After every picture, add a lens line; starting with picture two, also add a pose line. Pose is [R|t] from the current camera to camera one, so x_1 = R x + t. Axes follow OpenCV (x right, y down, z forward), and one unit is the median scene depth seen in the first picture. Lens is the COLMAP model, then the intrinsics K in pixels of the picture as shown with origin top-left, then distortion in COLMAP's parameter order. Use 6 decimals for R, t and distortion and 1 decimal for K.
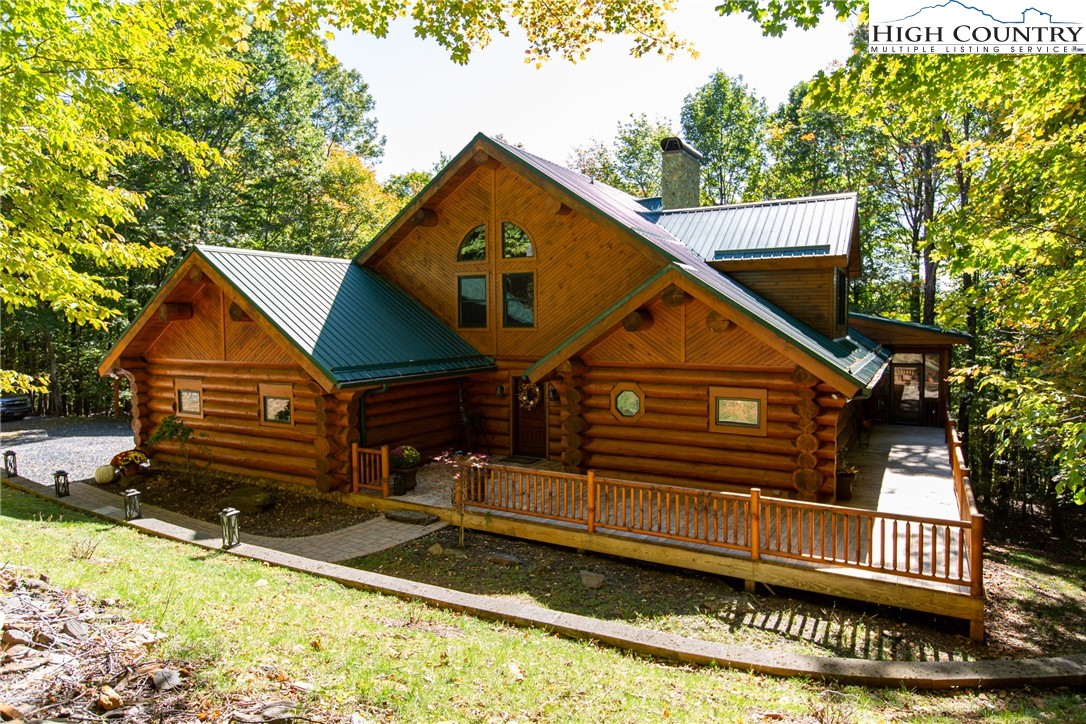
lens RADIAL K [[685.1, 0, 544.9], [0, 685.1, 376.6], [0, 0, 1]] dist [-0.002228, -0.000873]
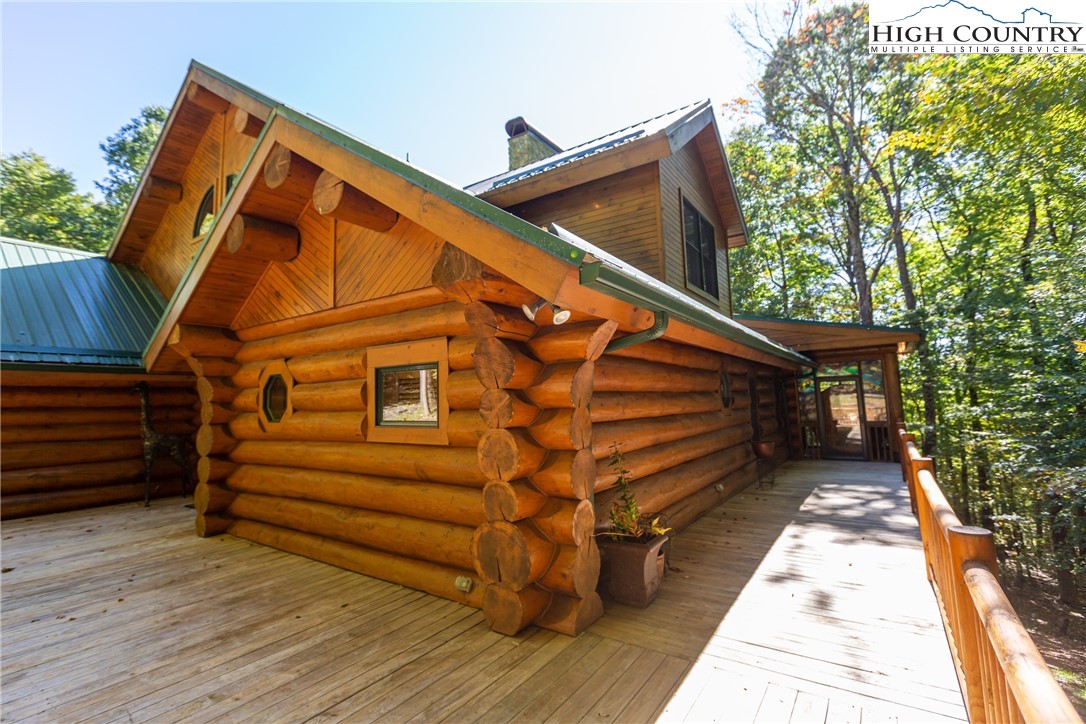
lens RADIAL K [[490.1, 0, 543.0], [0, 490.1, 362.0], [0, 0, 1]] dist [-0.000705, 0.000086]
pose [[0.994985, -0.026121, -0.096554, 0.396563], [0.009142, 0.985008, -0.172268, 0.085300], [0.099607, 0.170521, 0.980307, 0.662650]]
